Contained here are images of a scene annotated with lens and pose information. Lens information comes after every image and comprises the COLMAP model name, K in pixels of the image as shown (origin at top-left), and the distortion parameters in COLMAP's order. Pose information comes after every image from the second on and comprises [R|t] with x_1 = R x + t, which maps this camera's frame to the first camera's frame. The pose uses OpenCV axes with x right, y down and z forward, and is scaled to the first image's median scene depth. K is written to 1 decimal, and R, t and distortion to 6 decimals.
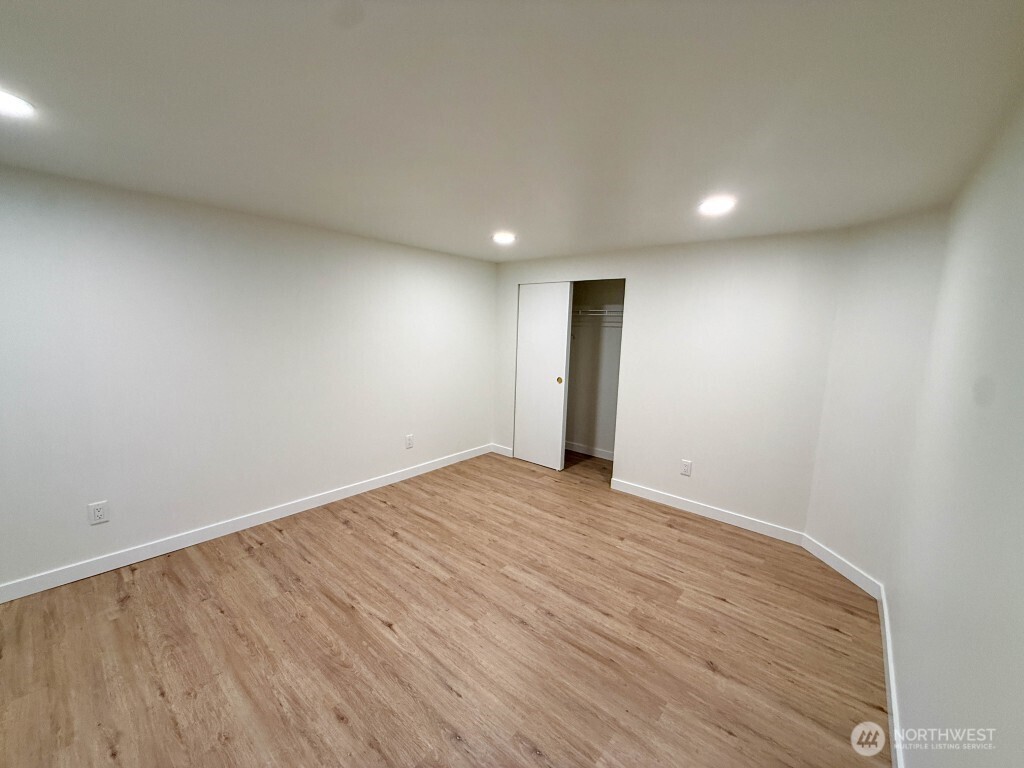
lens RADIAL K [[410.3, 0, 511.5], [0, 410.3, 384.2], [0, 0, 1]] dist [-0.000522, 0.000563]
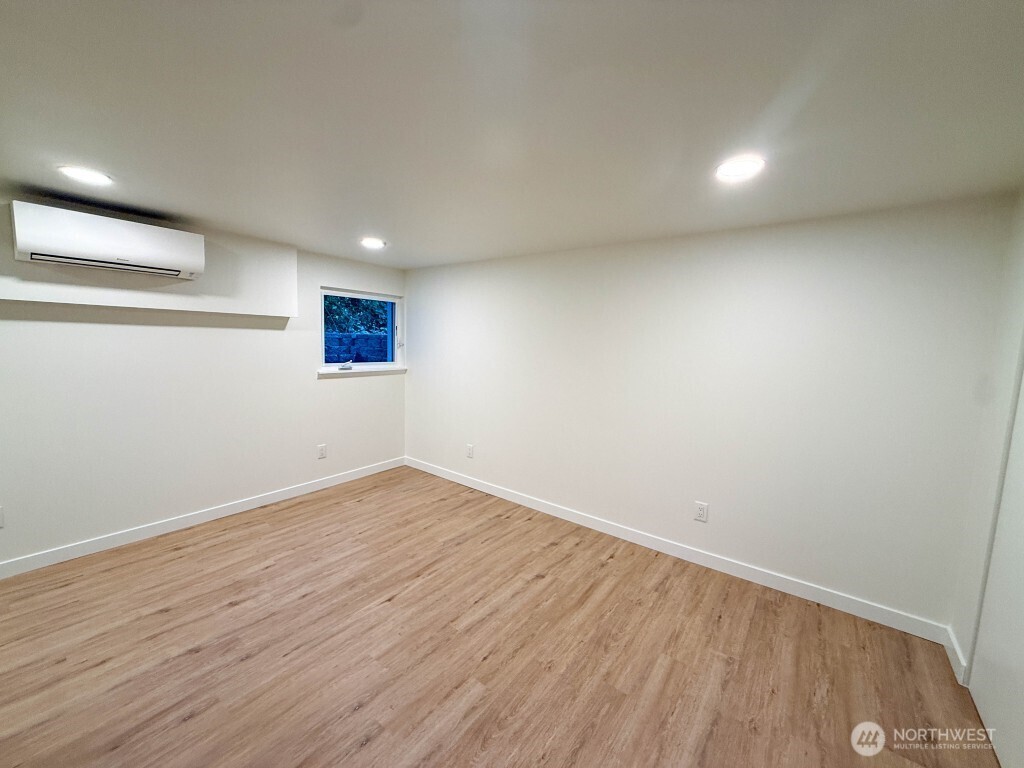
lens RADIAL K [[410.3, 0, 510.8], [0, 410.3, 383.5], [0, 0, 1]] dist [-0.000522, 0.000563]
pose [[0.043195, 0.076164, -0.996159, 0.584032], [-0.169719, 0.983157, 0.067810, -0.093518], [0.984545, 0.166138, 0.055393, 0.863729]]
